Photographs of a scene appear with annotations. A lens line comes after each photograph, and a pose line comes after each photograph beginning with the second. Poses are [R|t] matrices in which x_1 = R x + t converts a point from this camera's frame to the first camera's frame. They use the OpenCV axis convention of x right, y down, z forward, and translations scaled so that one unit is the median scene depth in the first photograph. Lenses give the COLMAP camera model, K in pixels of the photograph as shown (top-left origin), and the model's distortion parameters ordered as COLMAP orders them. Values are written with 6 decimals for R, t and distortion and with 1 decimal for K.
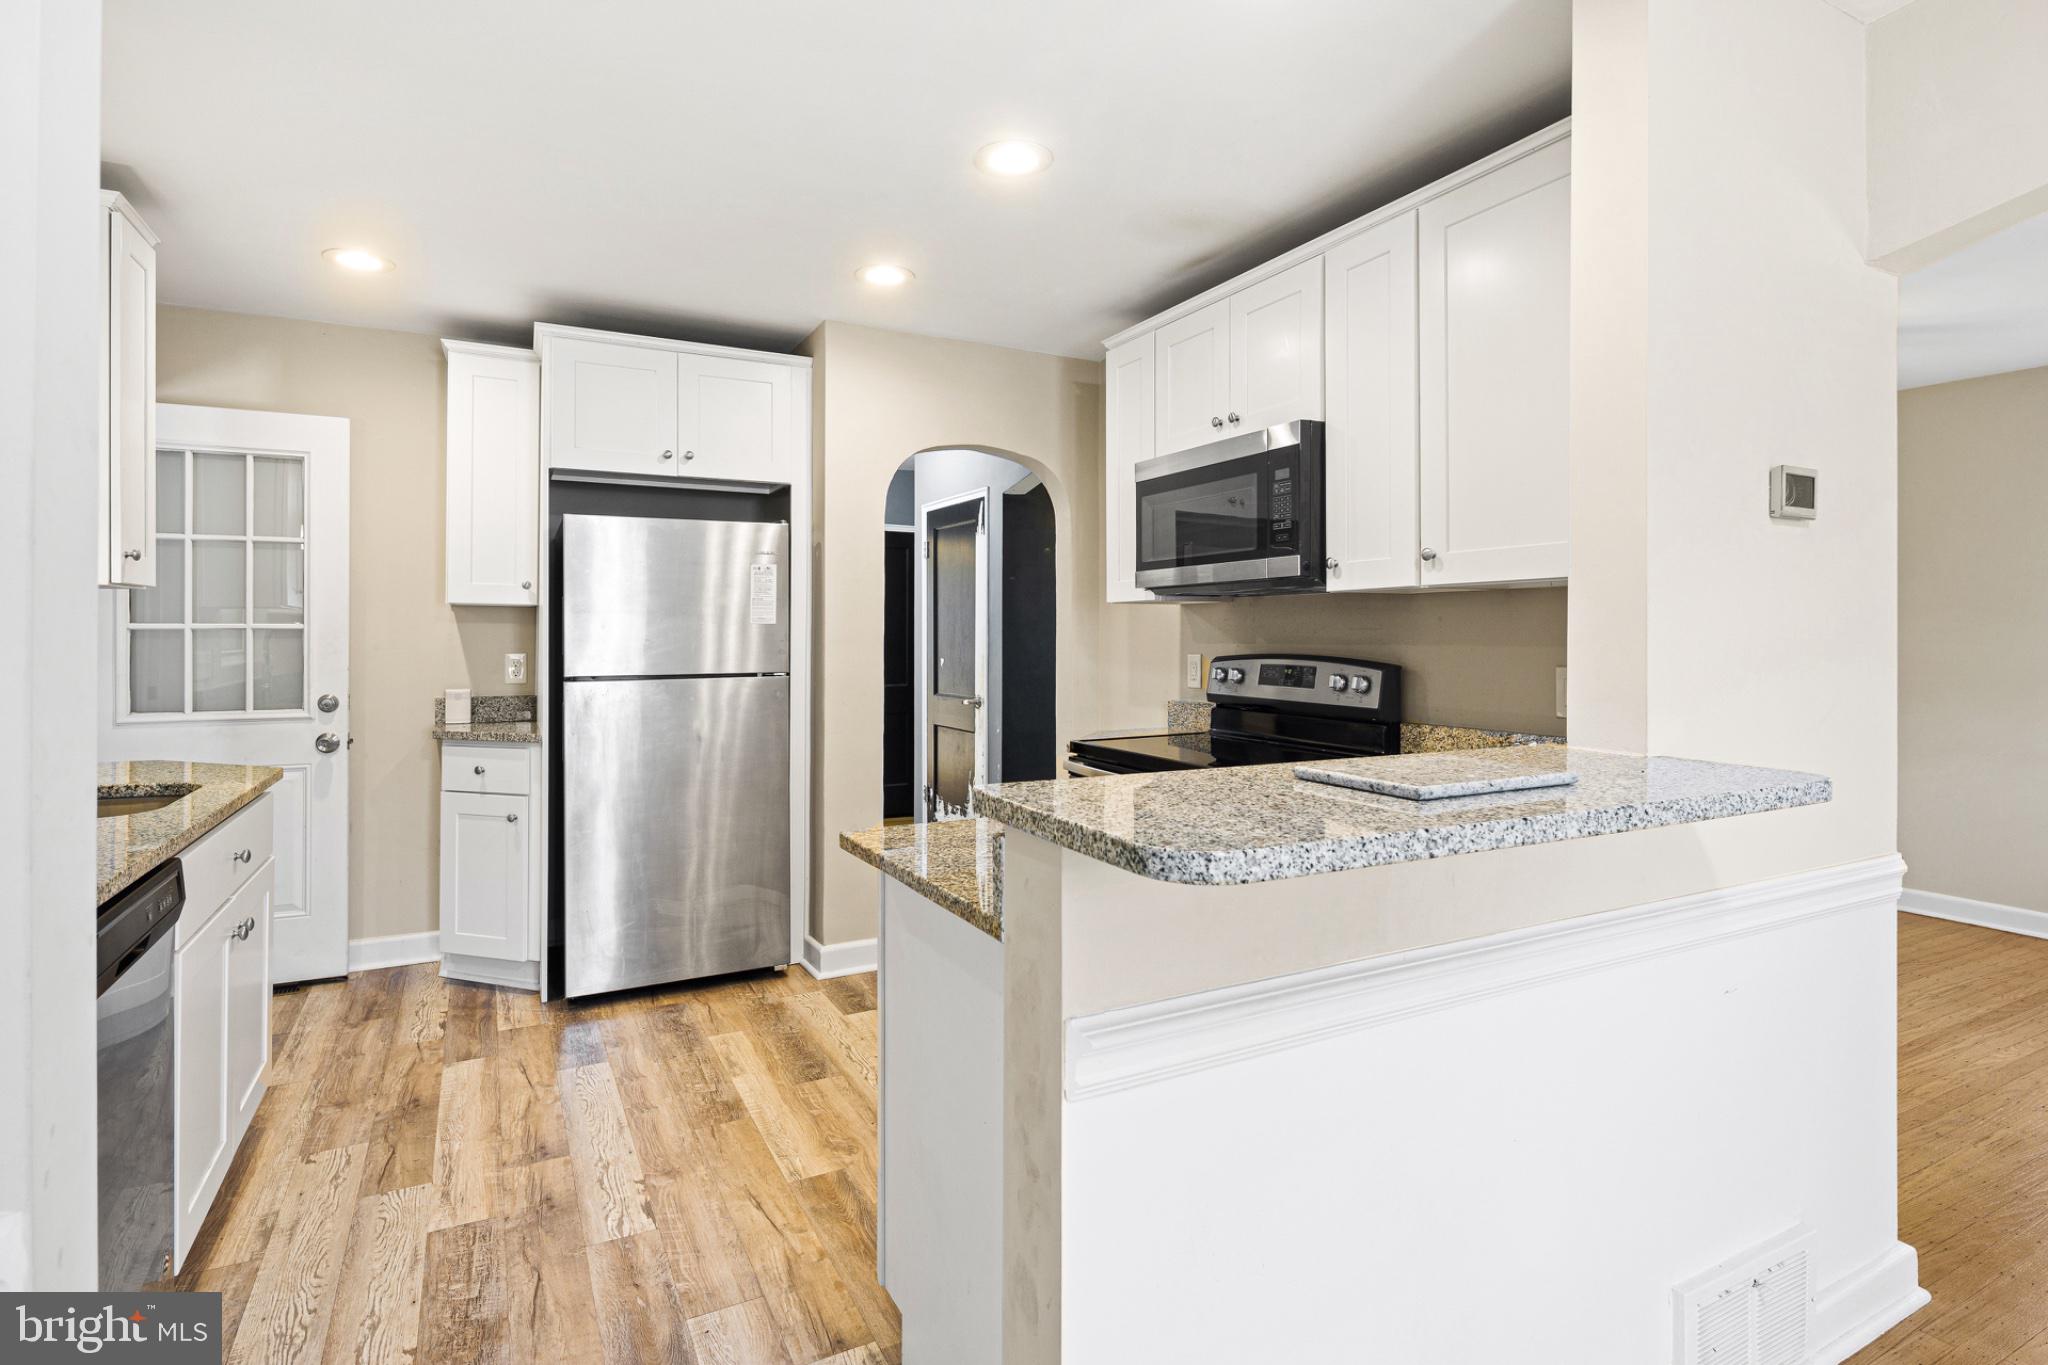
lens RADIAL K [[1004.5, 0, 1025.9], [0, 1004.5, 630.1], [0, 0, 1]] dist [-0.003730, -0.001173]
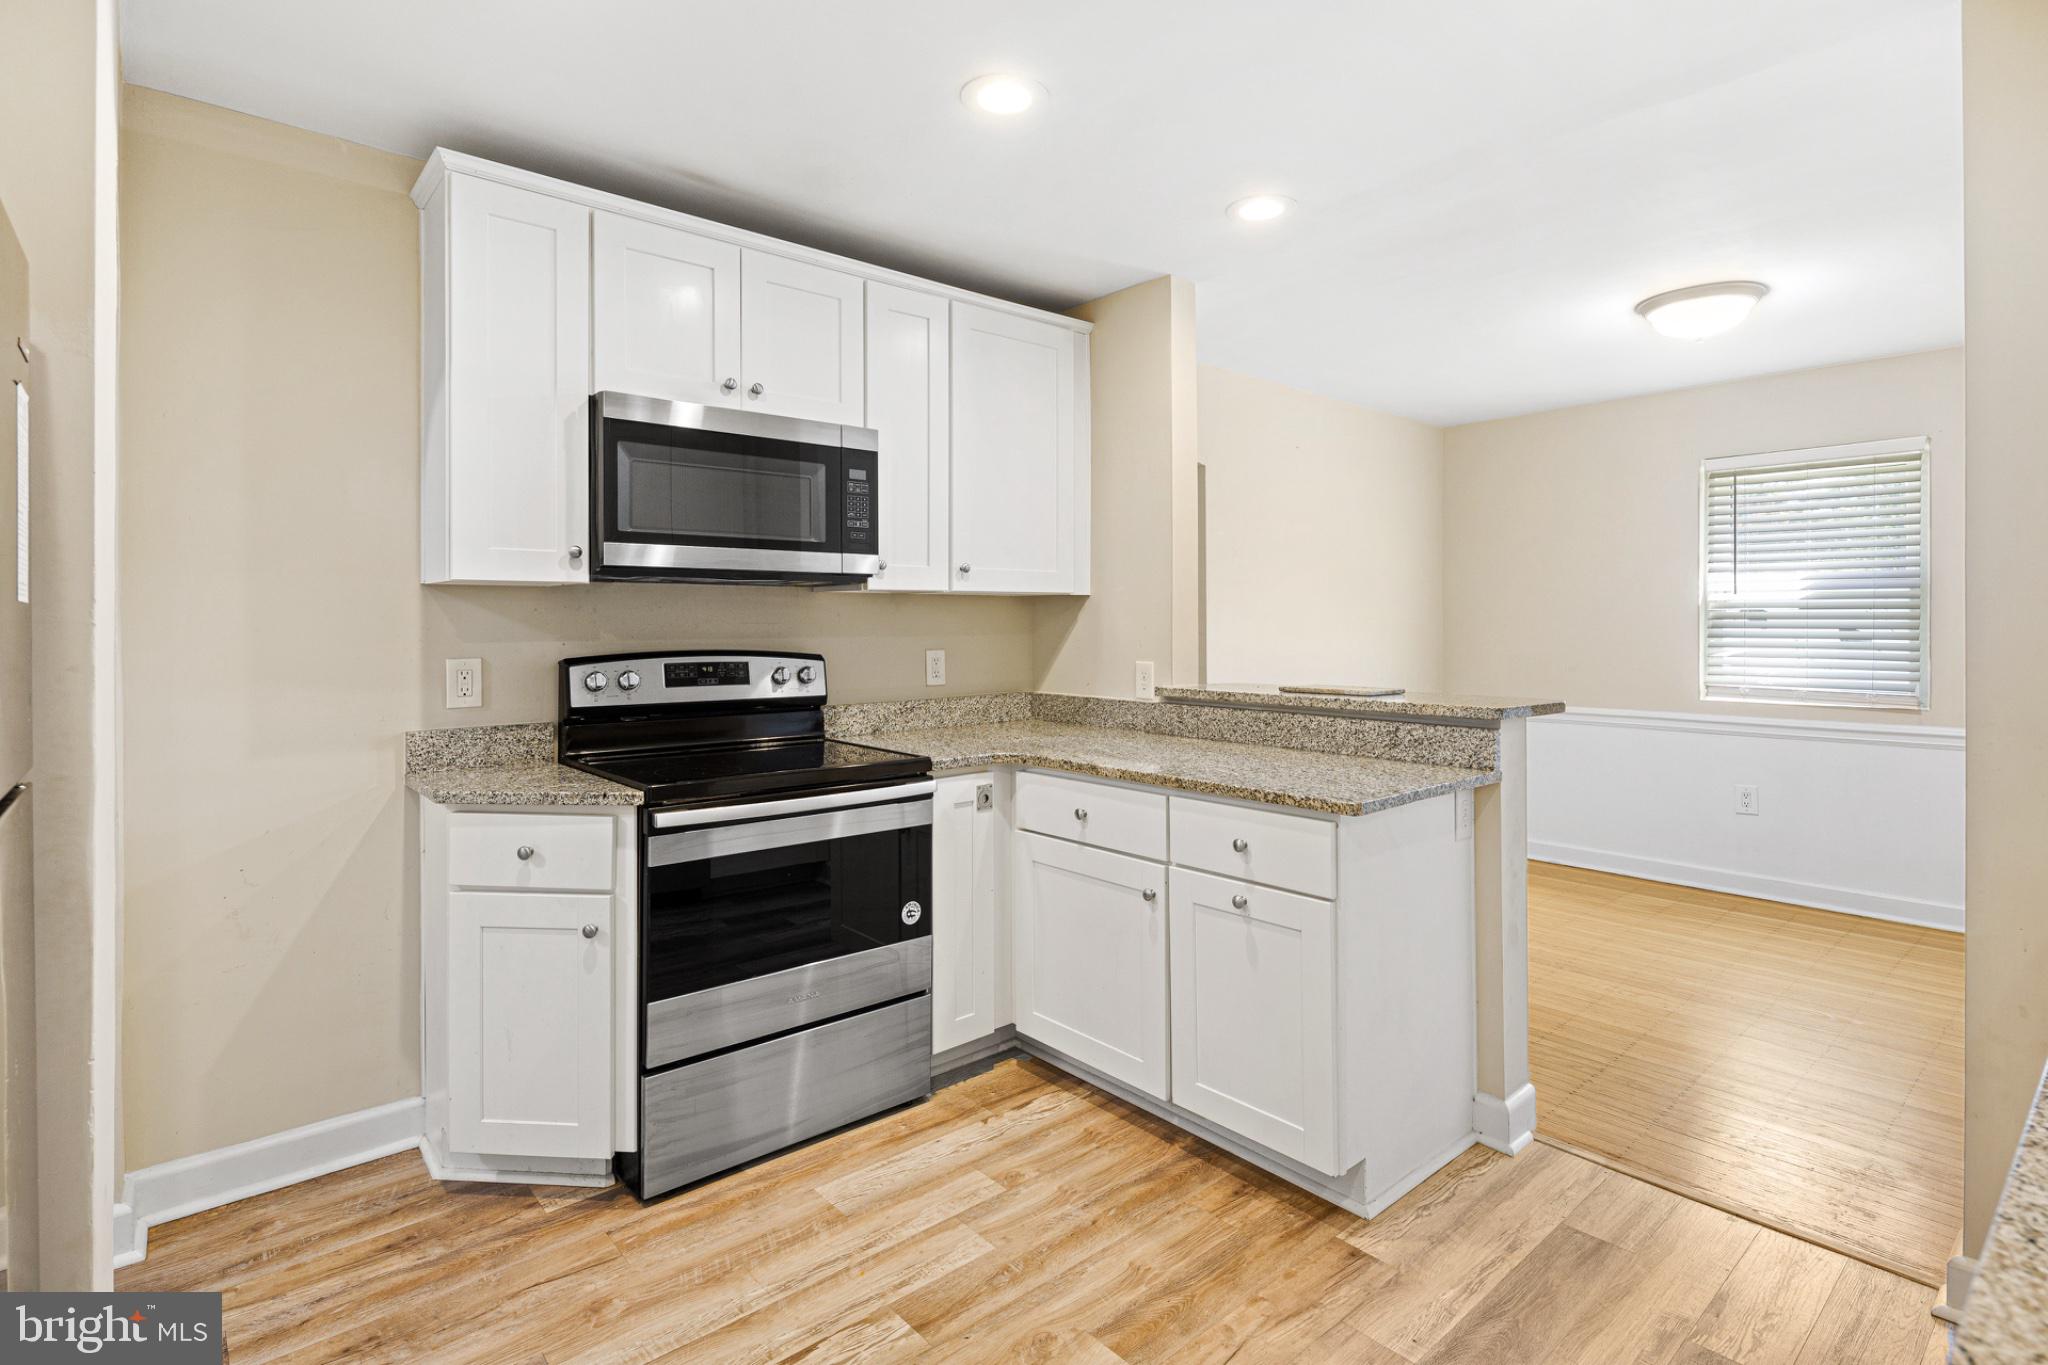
lens RADIAL K [[1004.5, 0, 1010.1], [0, 1004.5, 624.2], [0, 0, 1]] dist [-0.003730, -0.001173]
pose [[-0.212303, -0.004617, 0.977193, -0.977969], [-0.004848, 0.999982, 0.003671, -0.006431], [-0.977192, -0.003958, -0.212321, 1.310758]]
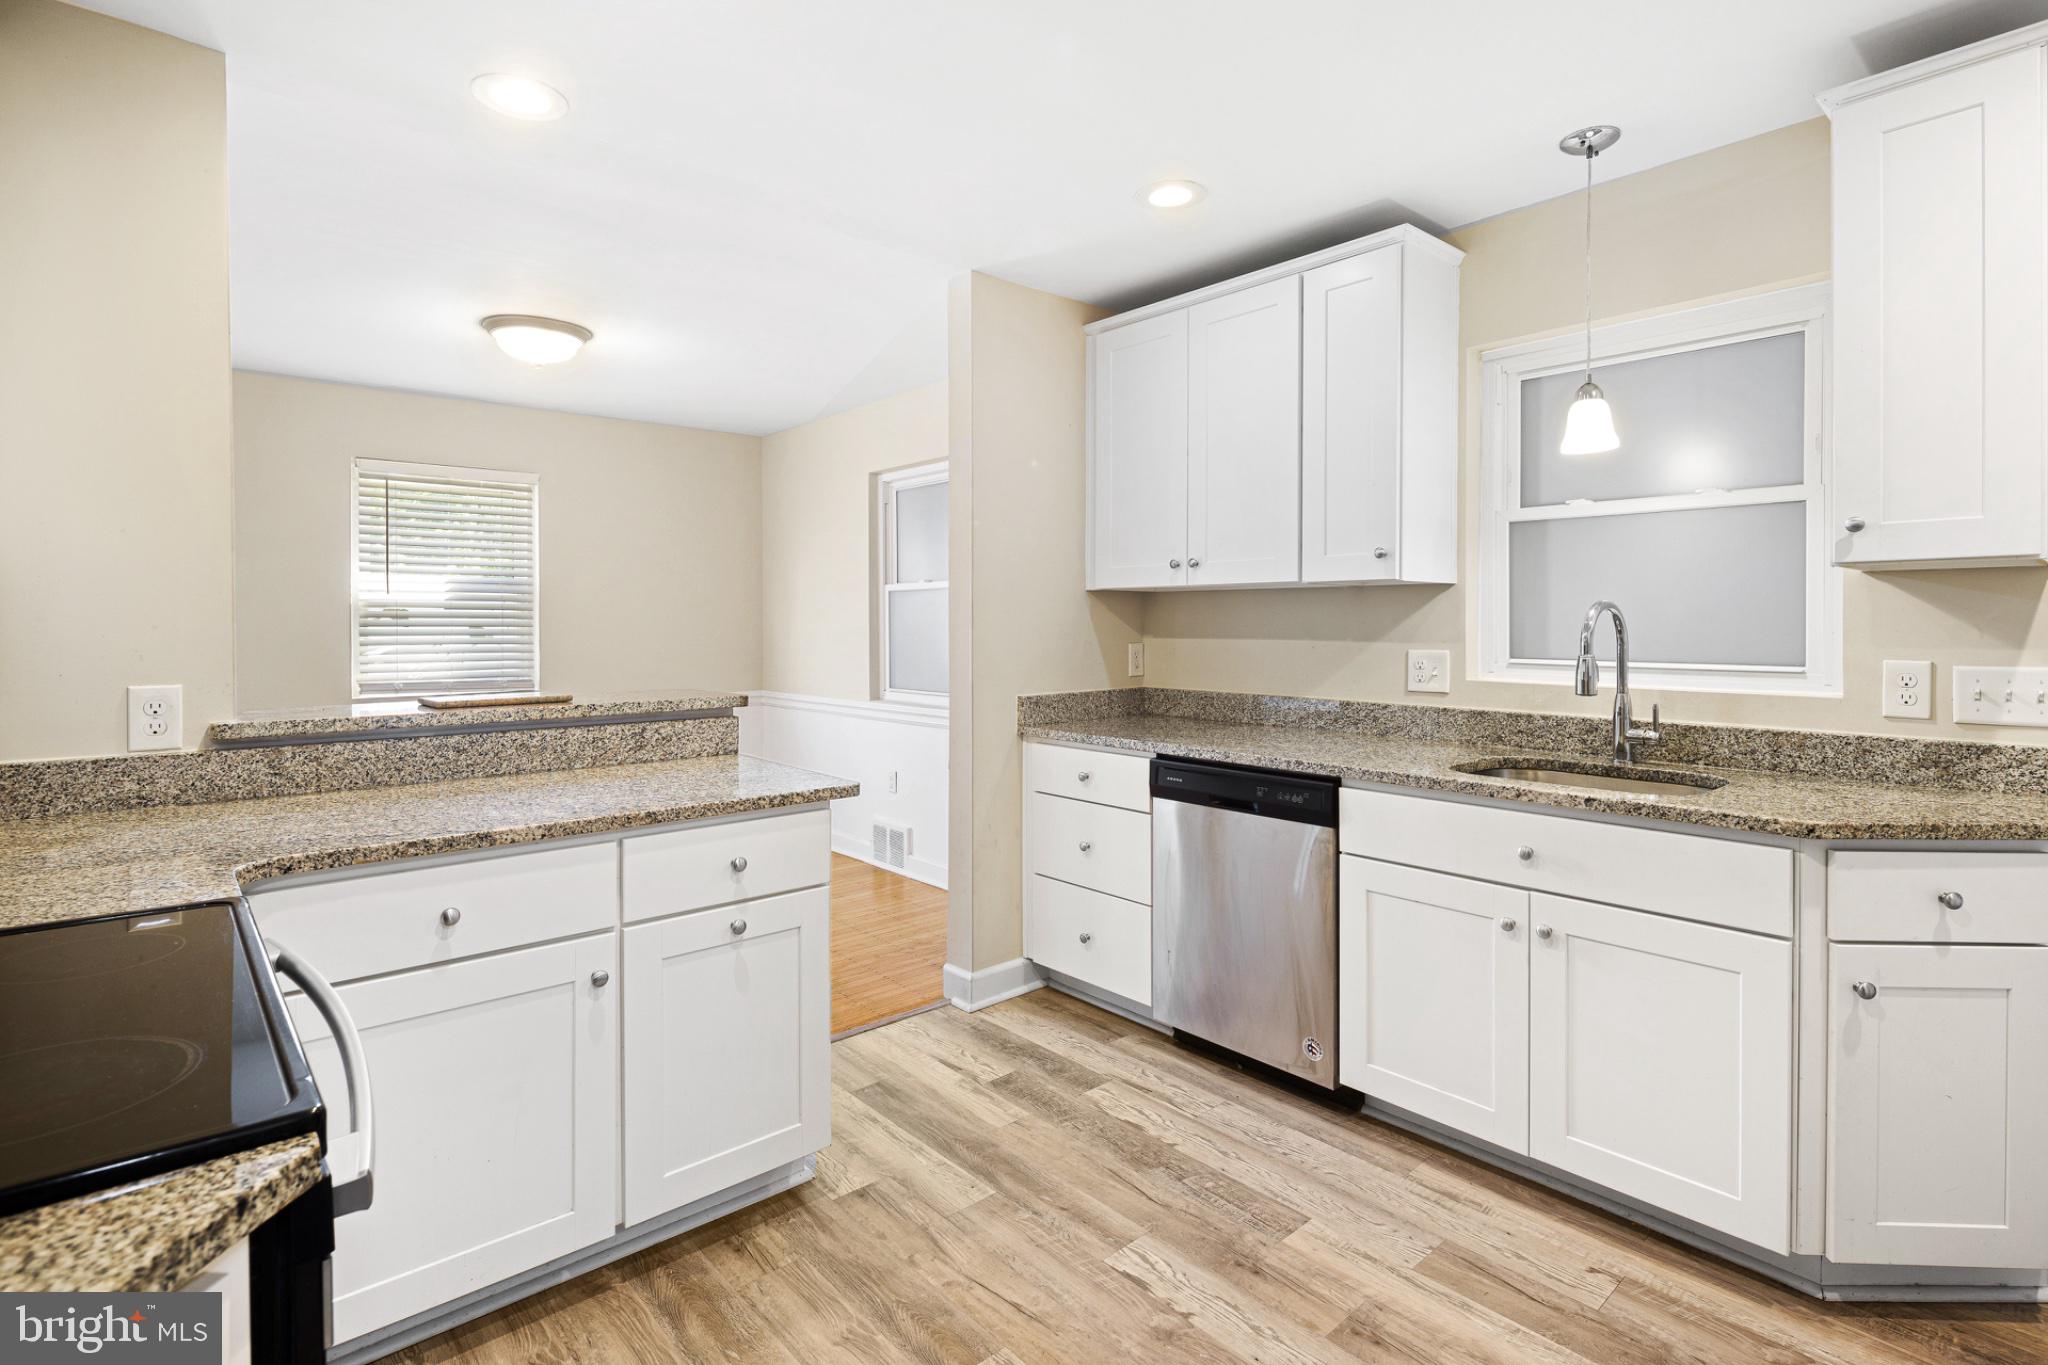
lens RADIAL K [[986.4, 0, 1043.8], [0, 986.4, 628.8], [0, 0, 1]] dist [-0.009700, -0.000180]
pose [[-0.970365, -0.000361, -0.241645, -0.088639], [-0.000801, 0.999998, 0.001724, 0.002576], [0.241644, 0.001866, -0.970363, 1.807133]]
